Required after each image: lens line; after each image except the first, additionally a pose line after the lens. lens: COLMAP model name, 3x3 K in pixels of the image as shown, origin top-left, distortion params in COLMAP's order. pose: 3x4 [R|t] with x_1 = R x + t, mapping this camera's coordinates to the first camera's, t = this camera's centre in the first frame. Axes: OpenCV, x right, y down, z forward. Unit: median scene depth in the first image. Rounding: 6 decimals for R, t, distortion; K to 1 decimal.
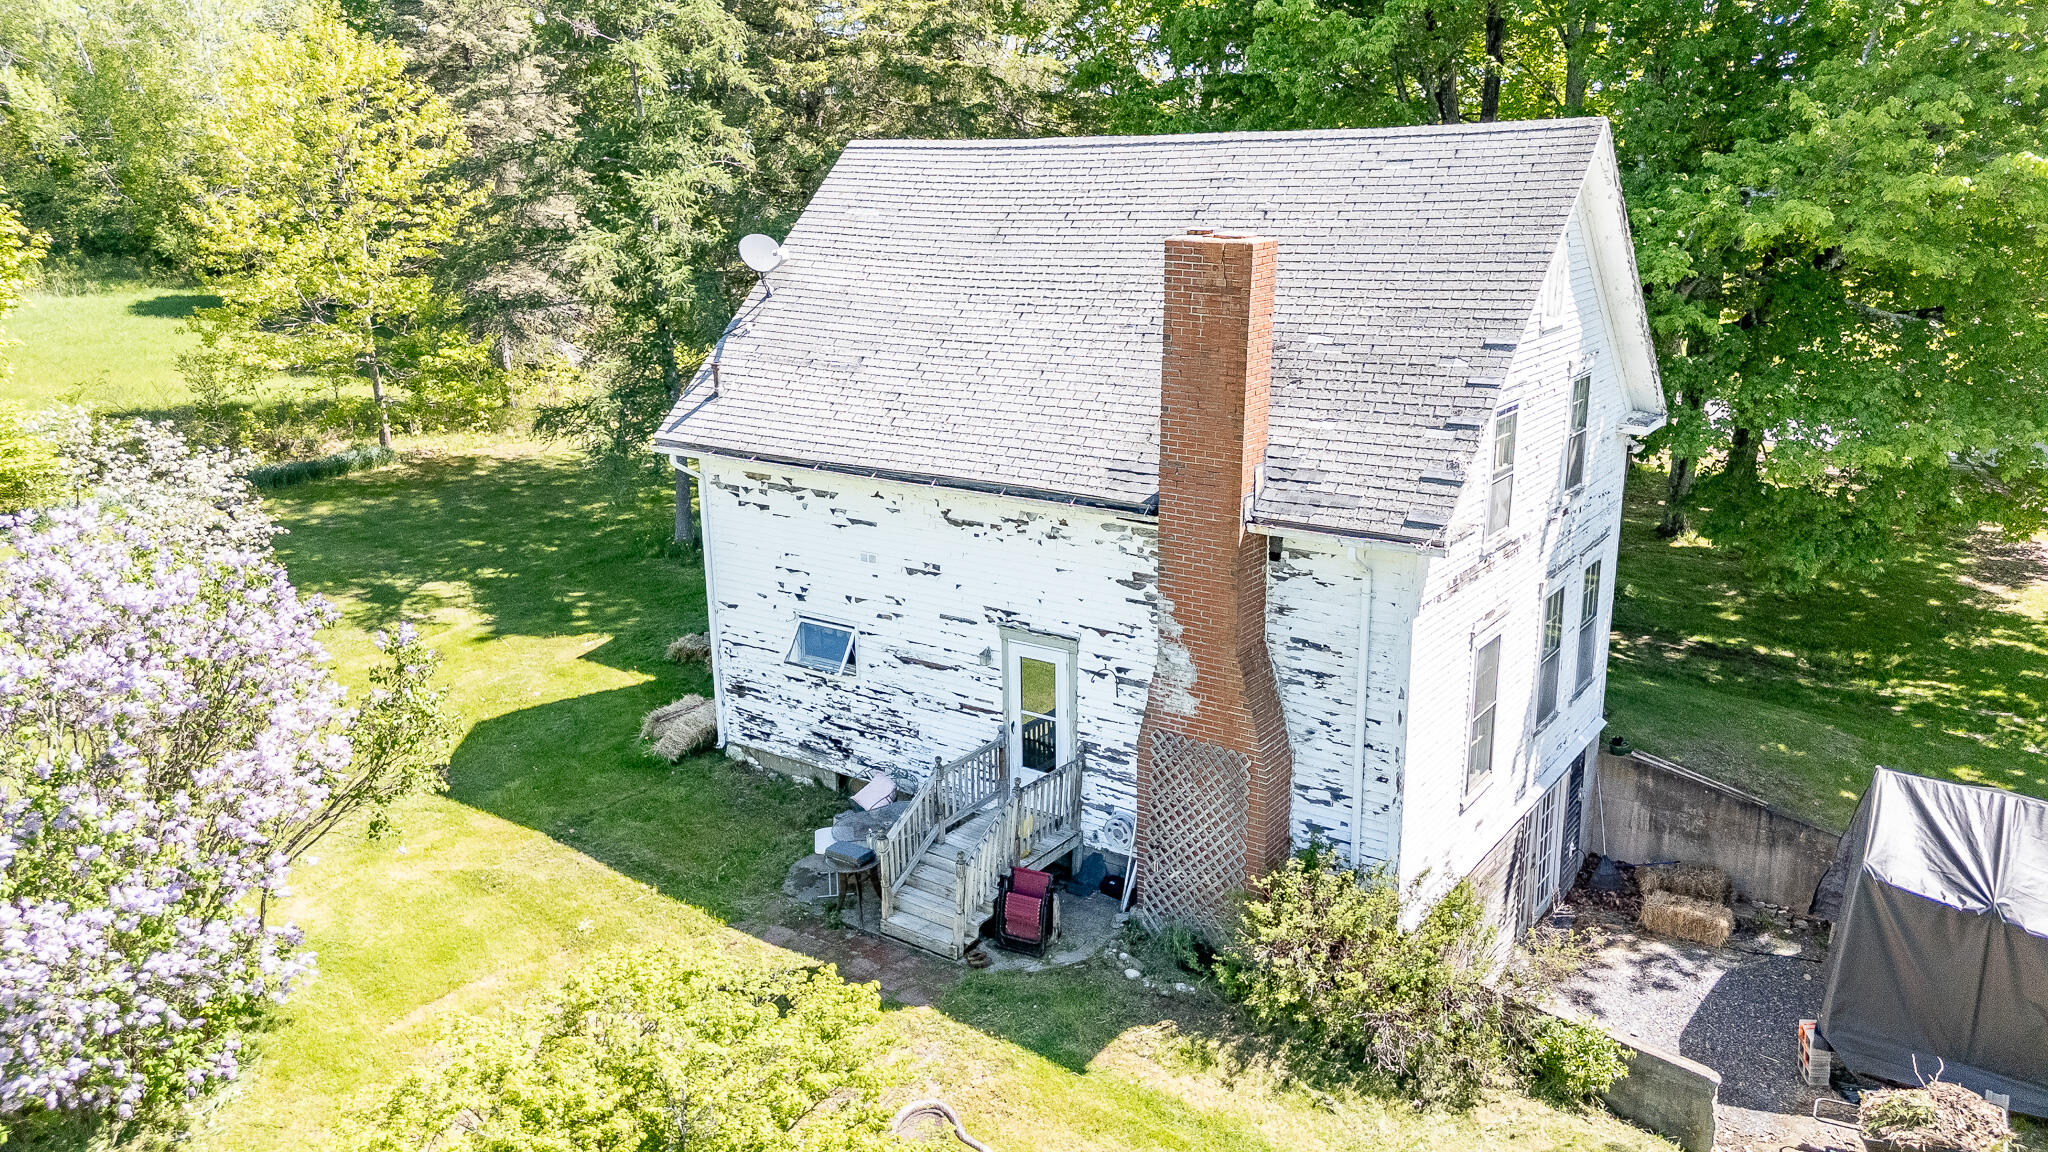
lens RADIAL K [[1478.5, 0, 1067.3], [0, 1478.5, 573.9], [0, 0, 1]] dist [0.164475, -0.219007]
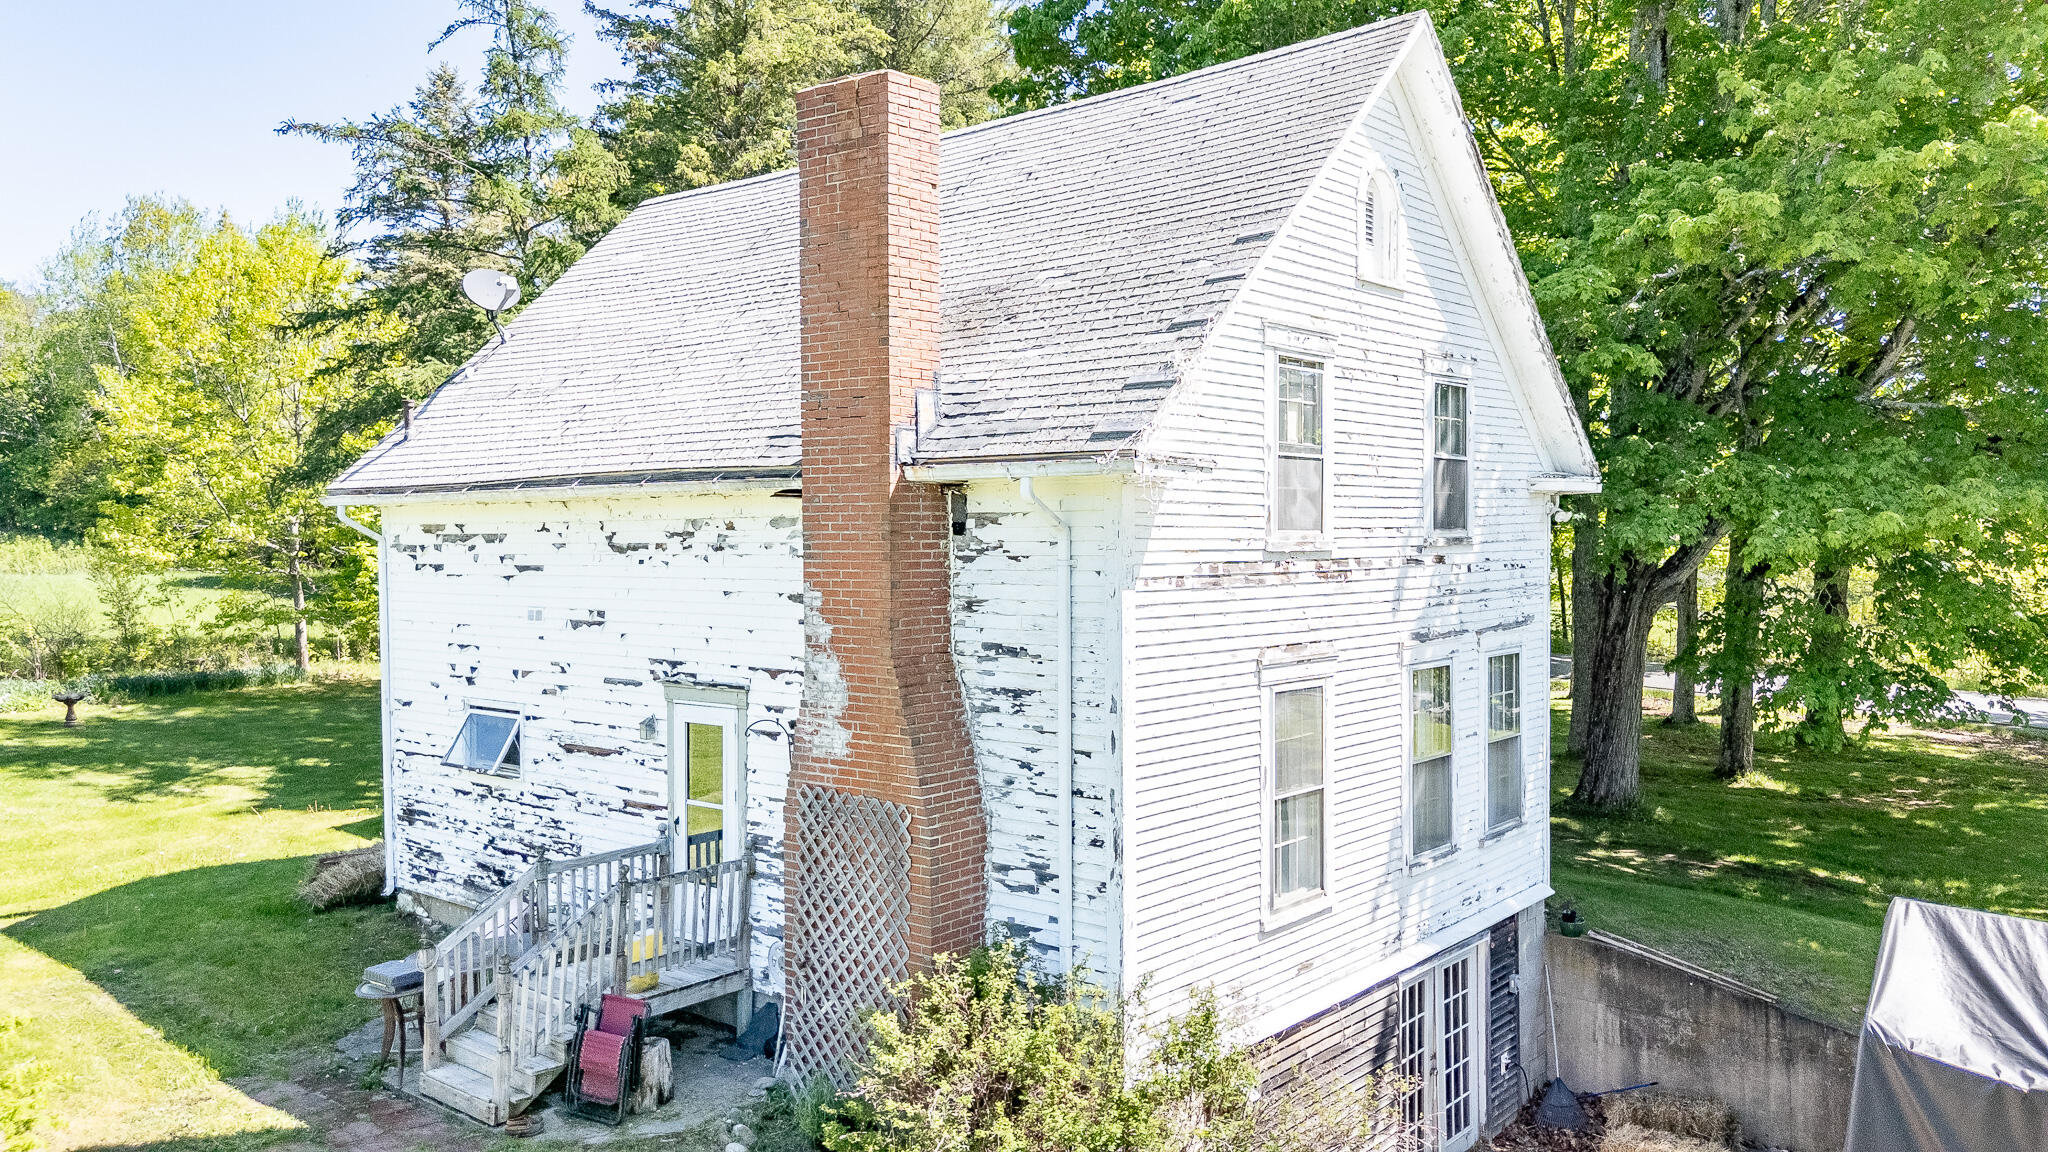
lens RADIAL K [[1502.3, 0, 1031.0], [0, 1502.3, 564.3], [0, 0, 1]] dist [0.108613, -0.125592]
pose [[0.995461, 0.003690, -0.095097, 0.209525], [-0.025878, 0.972091, -0.233172, 0.149322], [0.091583, 0.234575, 0.967774, 0.261868]]
